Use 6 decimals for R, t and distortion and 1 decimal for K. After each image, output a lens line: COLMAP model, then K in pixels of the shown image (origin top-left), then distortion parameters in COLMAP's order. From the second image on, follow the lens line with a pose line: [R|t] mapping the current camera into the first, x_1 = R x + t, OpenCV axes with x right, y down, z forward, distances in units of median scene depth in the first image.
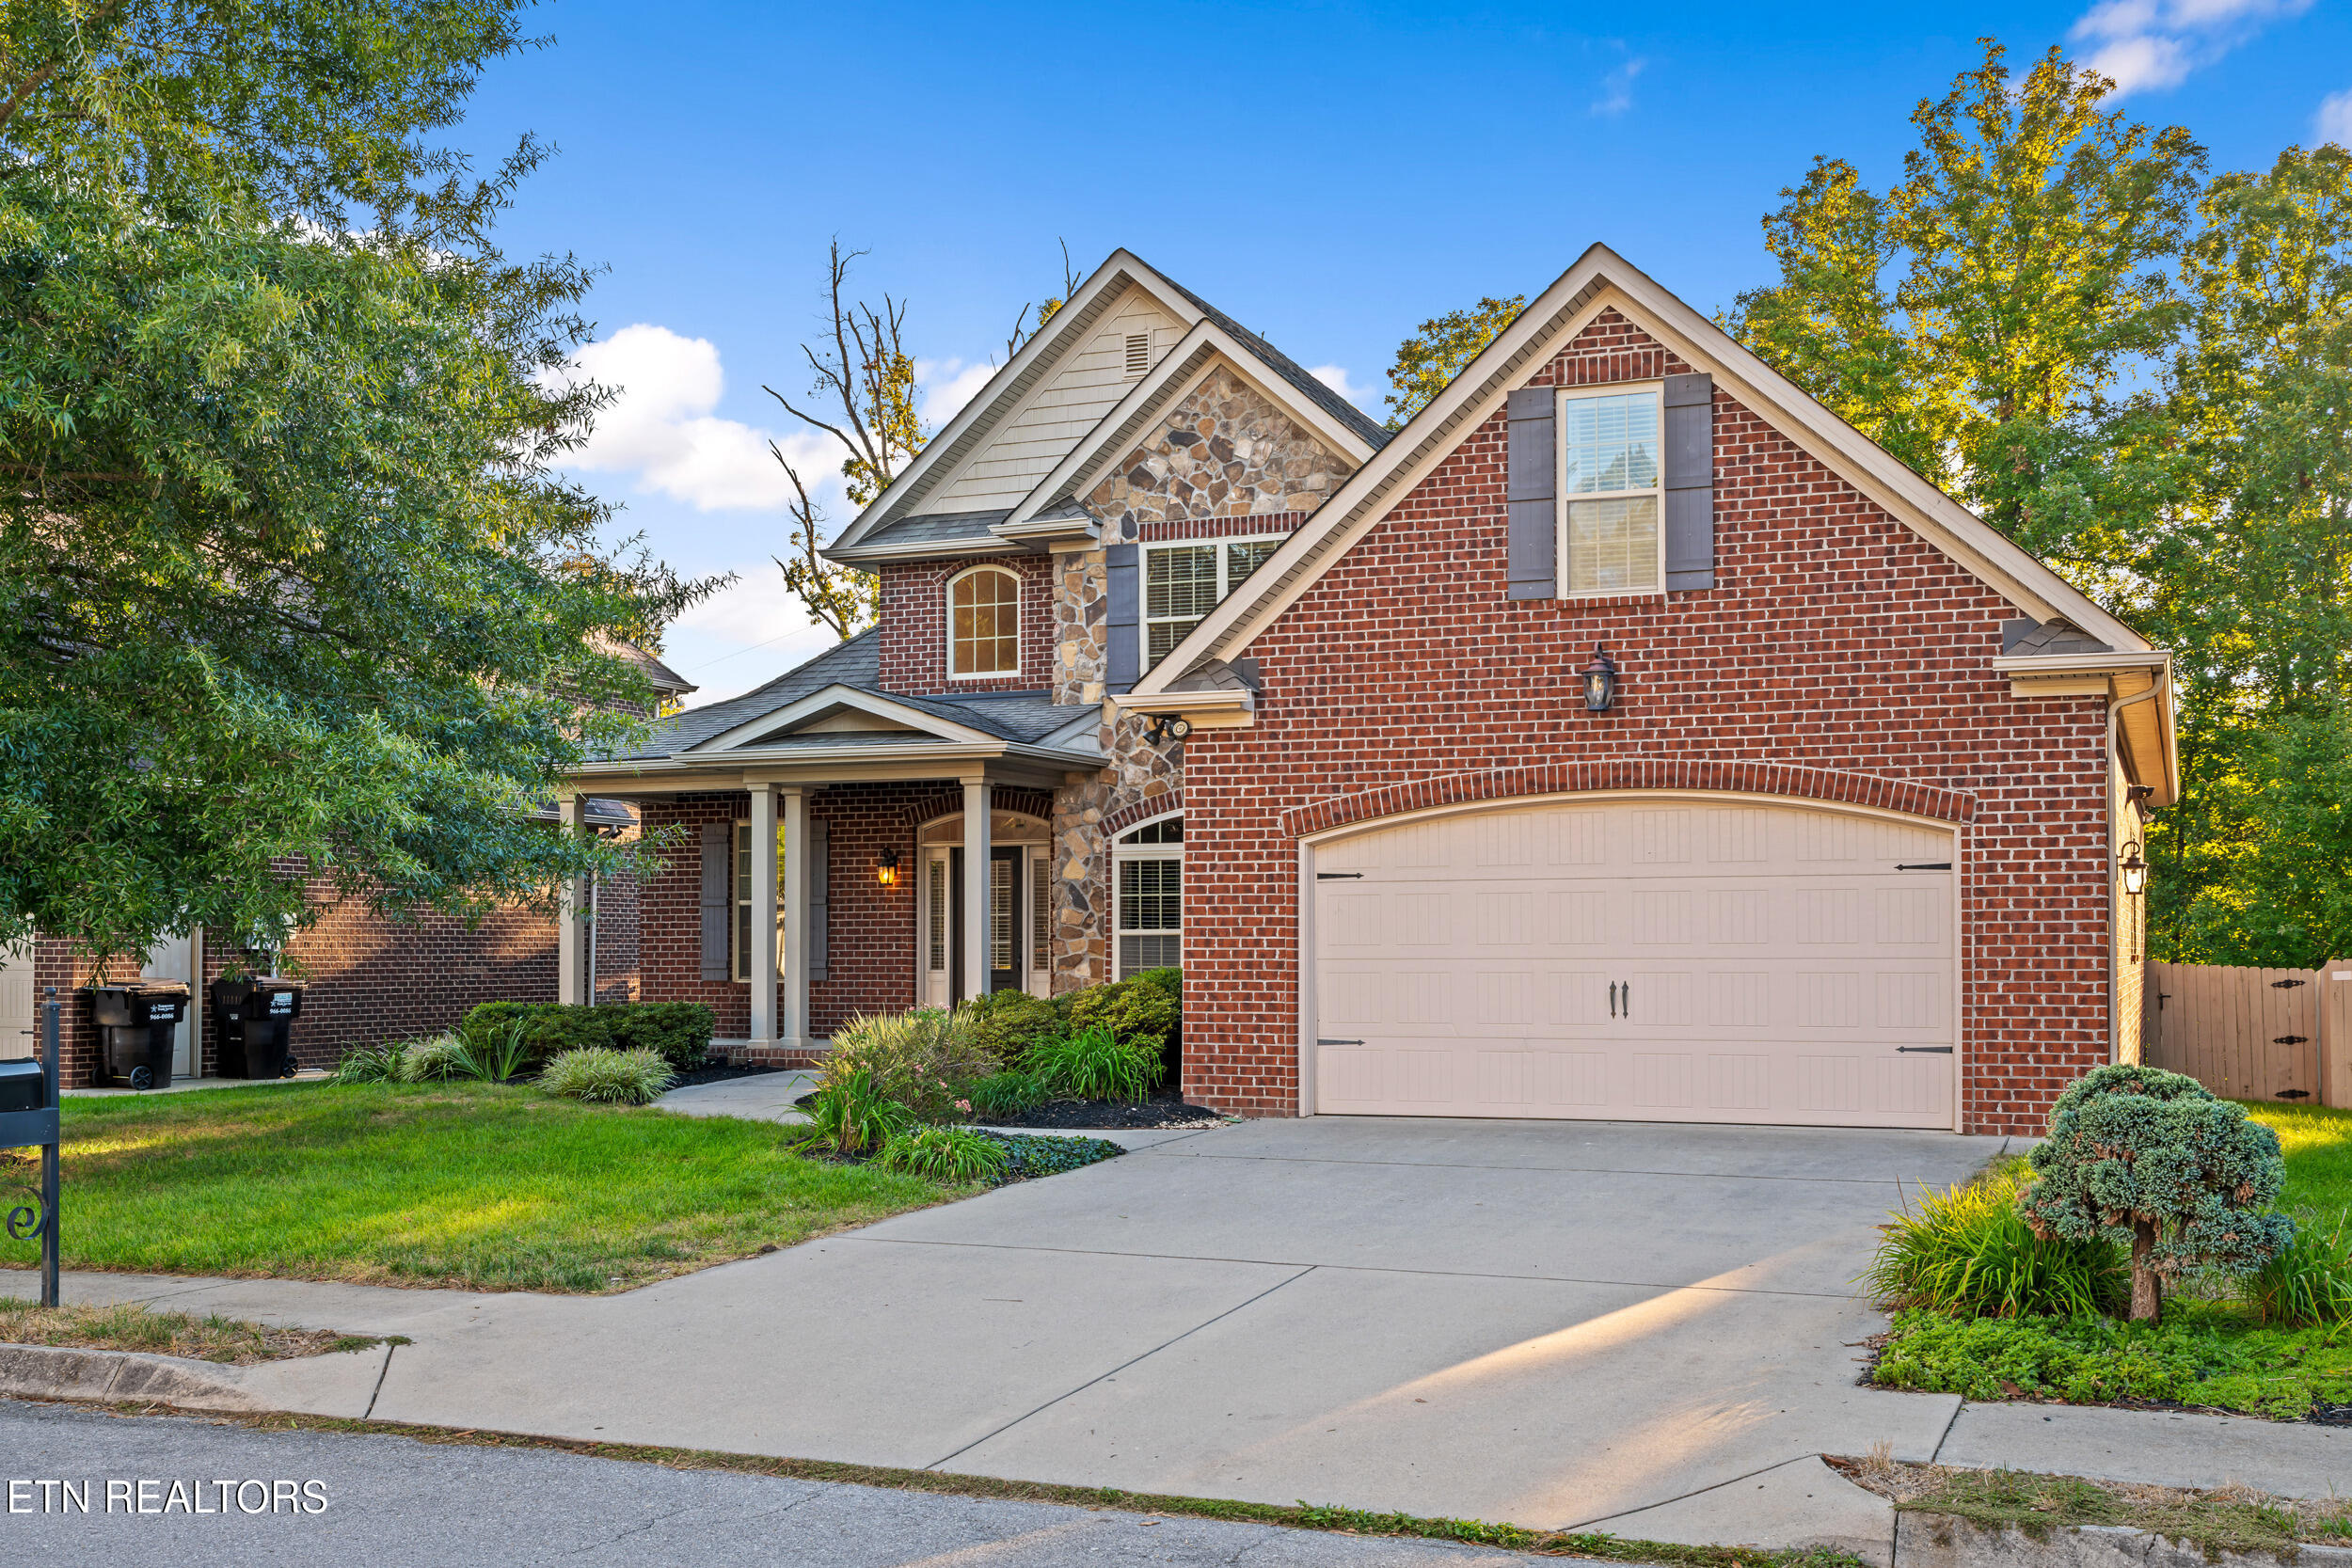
lens RADIAL K [[2345.8, 0, 1182.1], [0, 2345.8, 891.5], [0, 0, 1]] dist [0.005615, -0.002866]
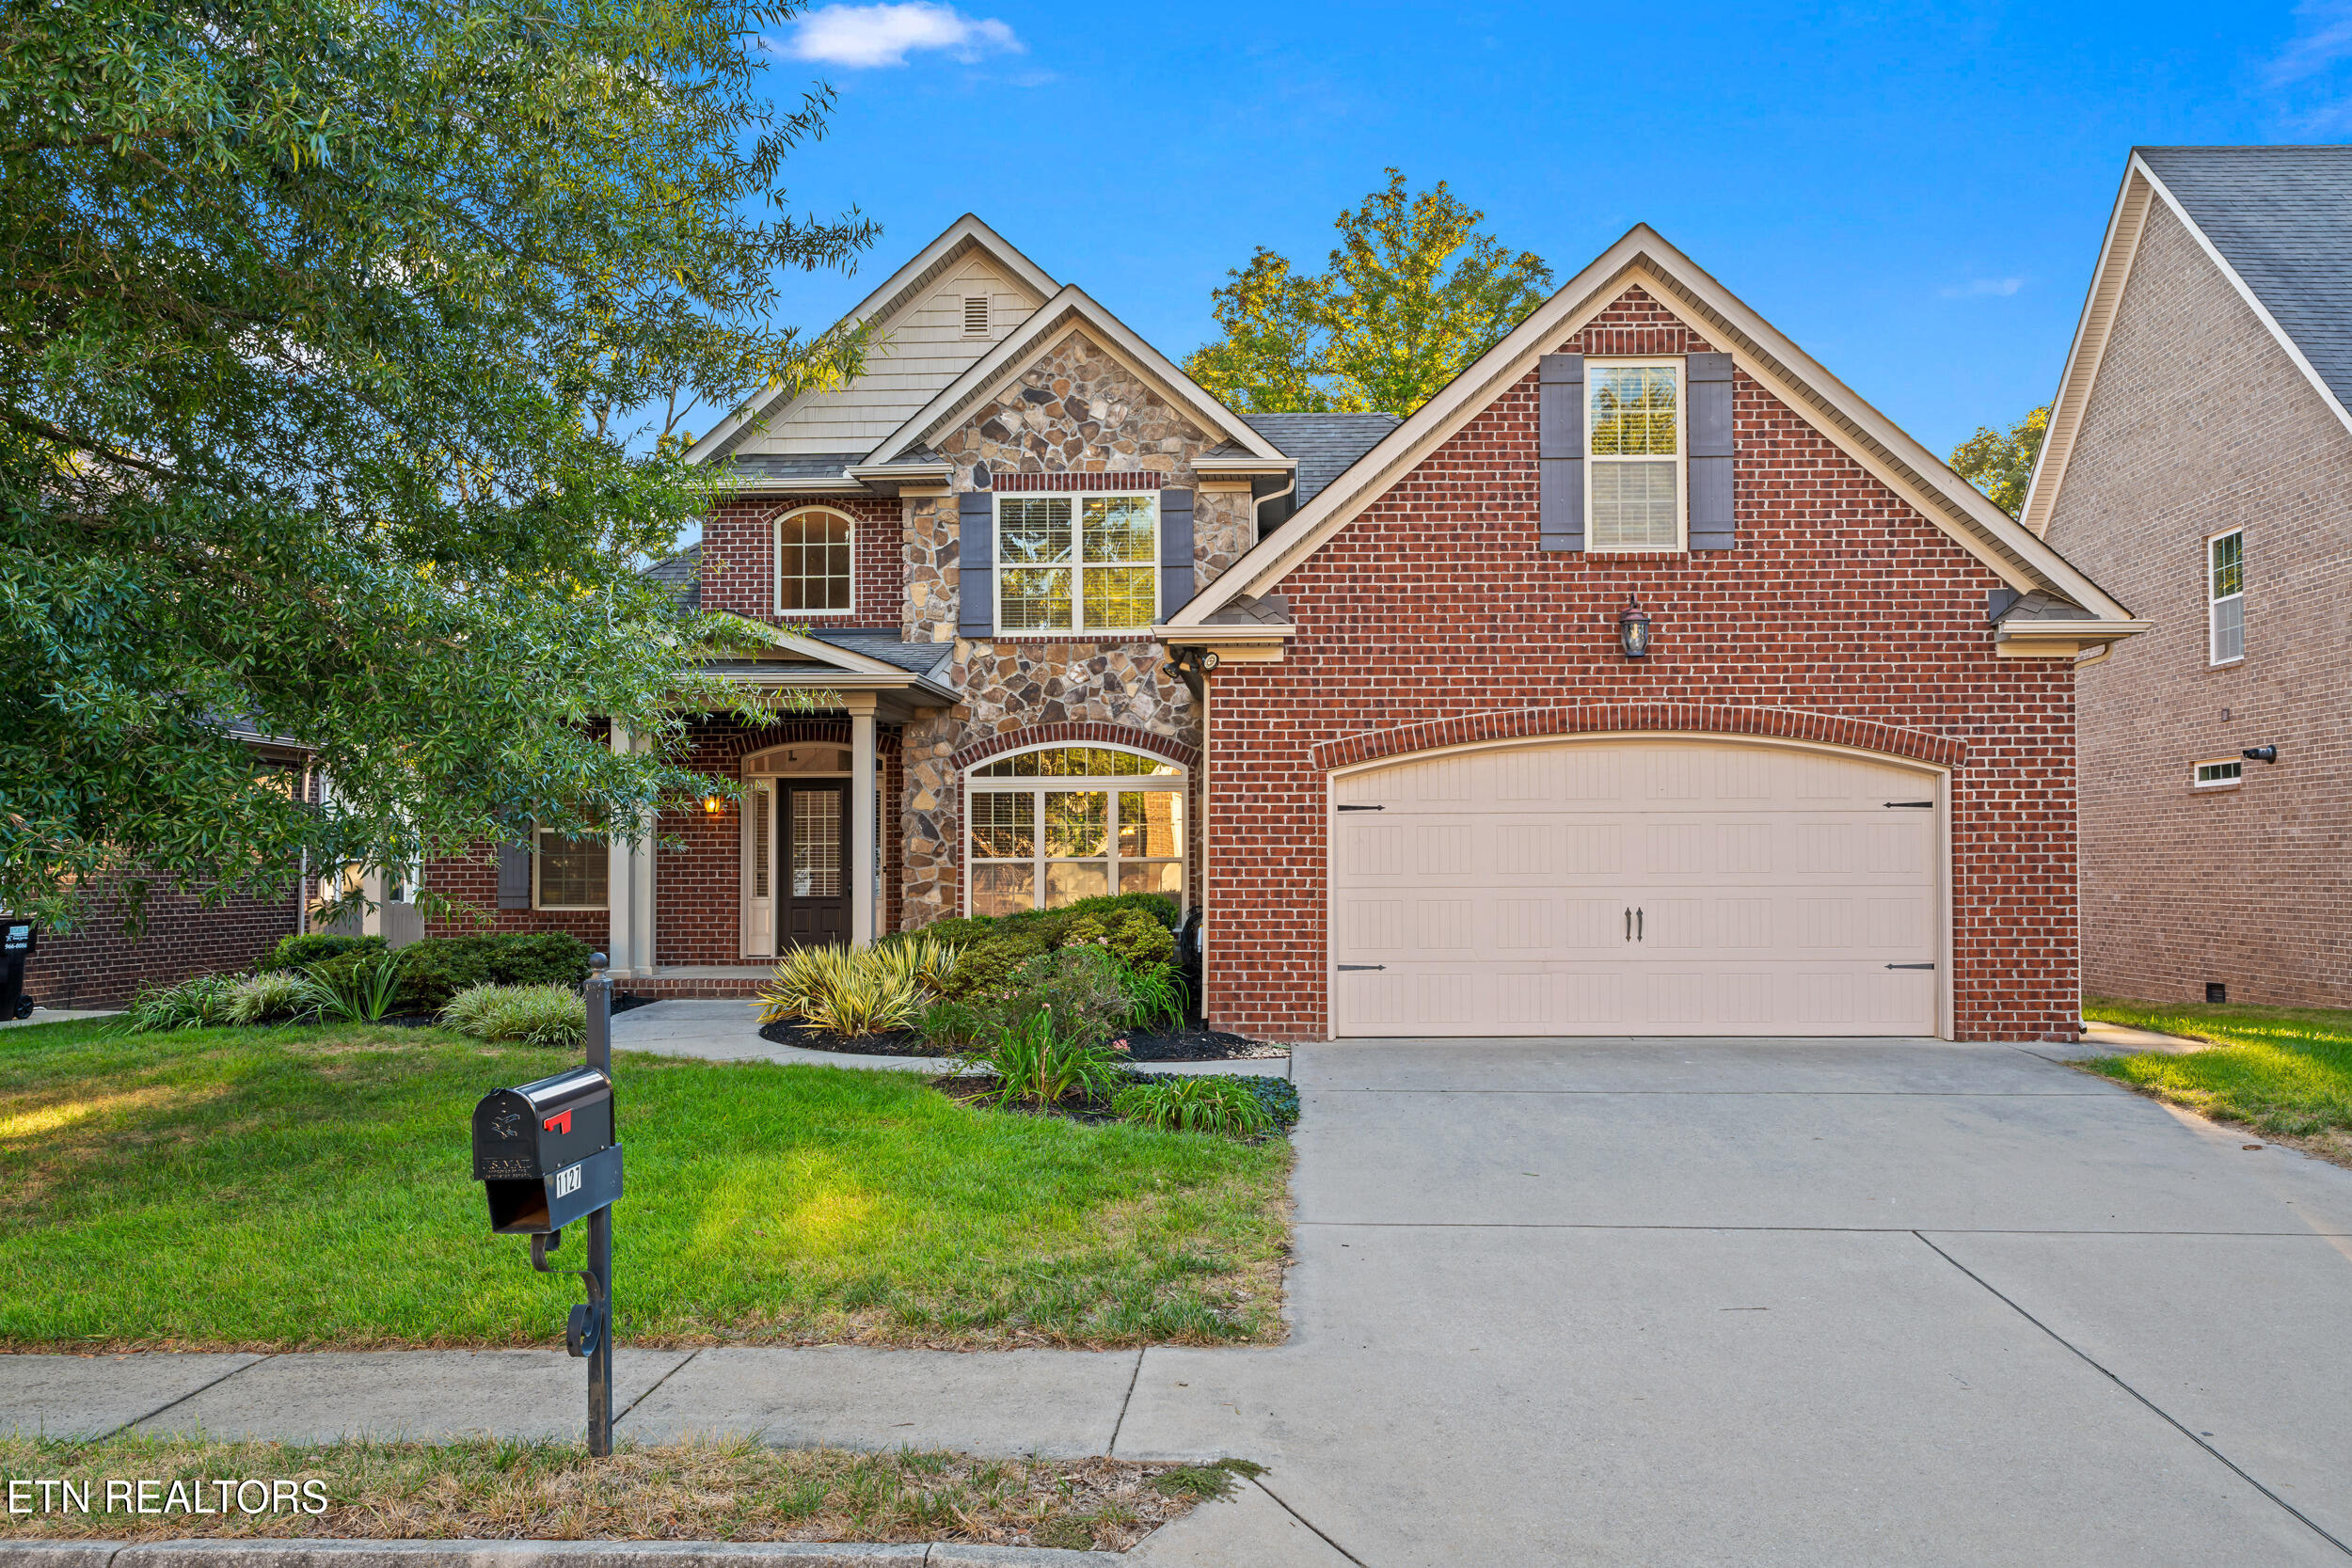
lens RADIAL K [[1840.9, 0, 1229.9], [0, 1840.9, 819.0], [0, 0, 1]] dist [-0.005898, 0.001935]
pose [[0.942361, 0.008301, 0.334494, -0.259052], [-0.007013, 0.999963, -0.005059, 0.002787], [-0.334523, 0.002422, 0.942384, 0.246213]]
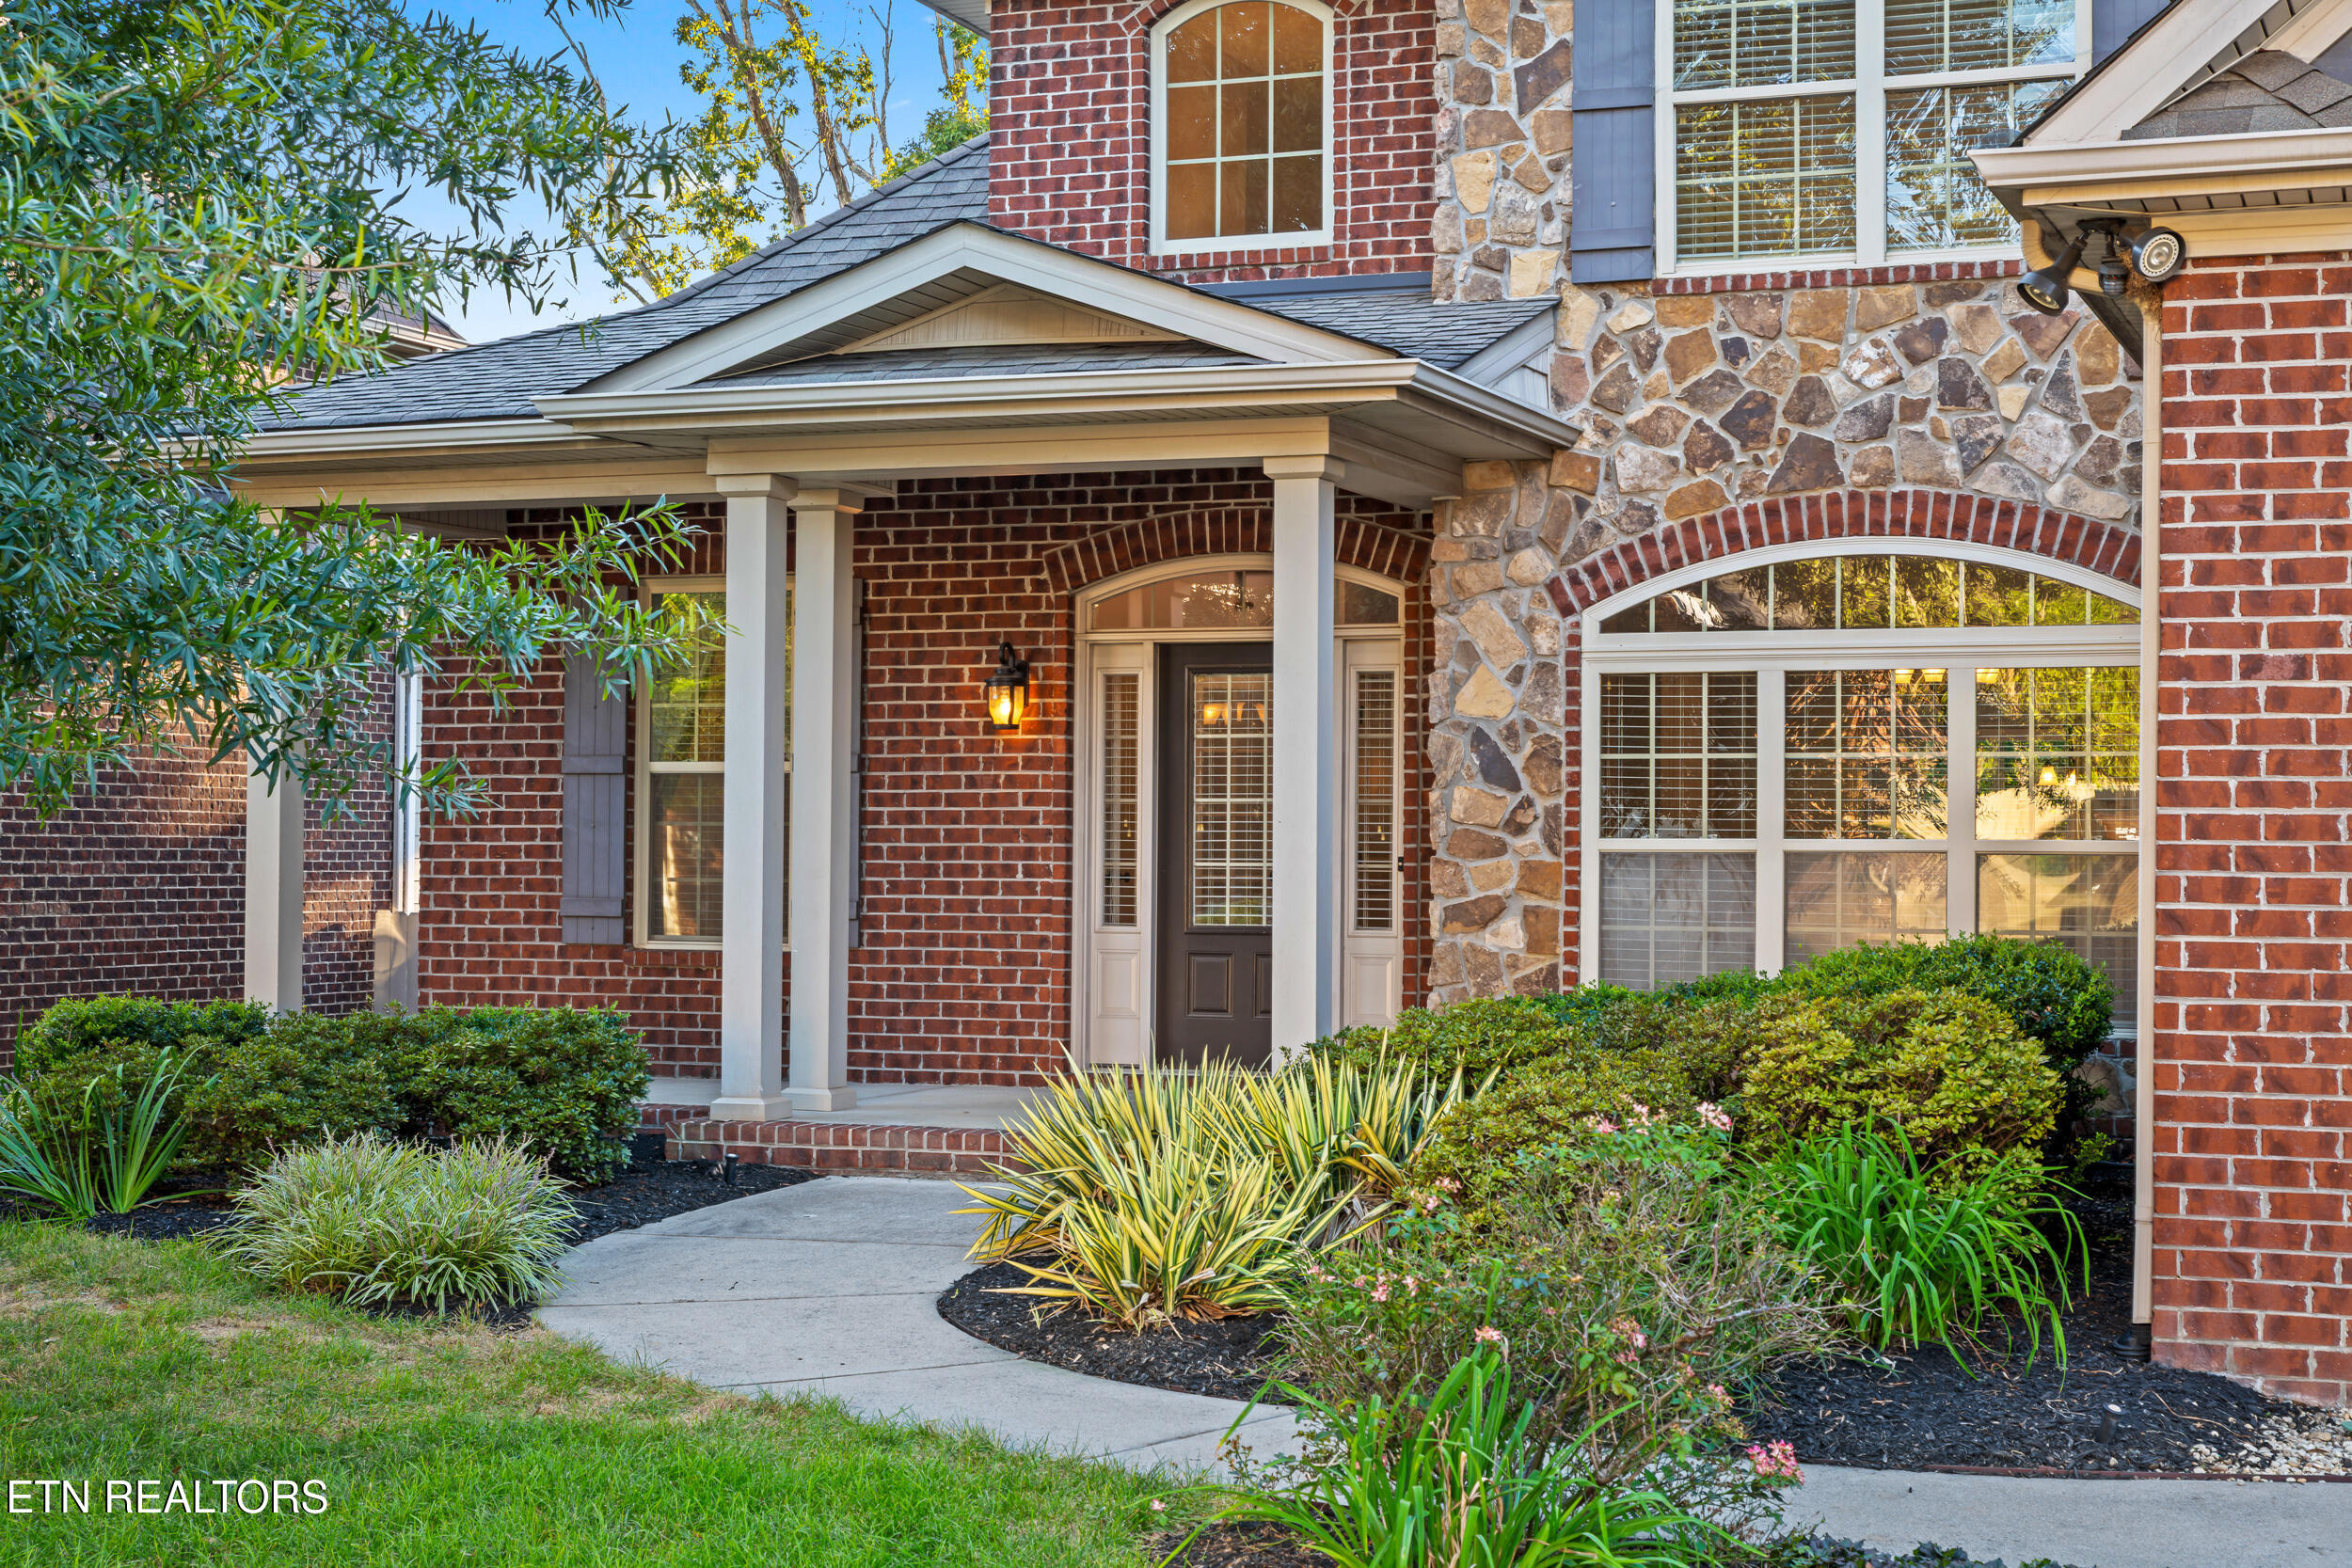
lens RADIAL K [[3596.5, 0, 1176.0], [0, 3596.5, 784.0], [0, 0, 1]] dist [0.010293, 0.014811]
pose [[0.999836, 0.009169, 0.015607, -0.150024], [-0.009247, 0.999945, 0.004936, 0.005499], [-0.015561, -0.005079, 0.999866, 0.482832]]
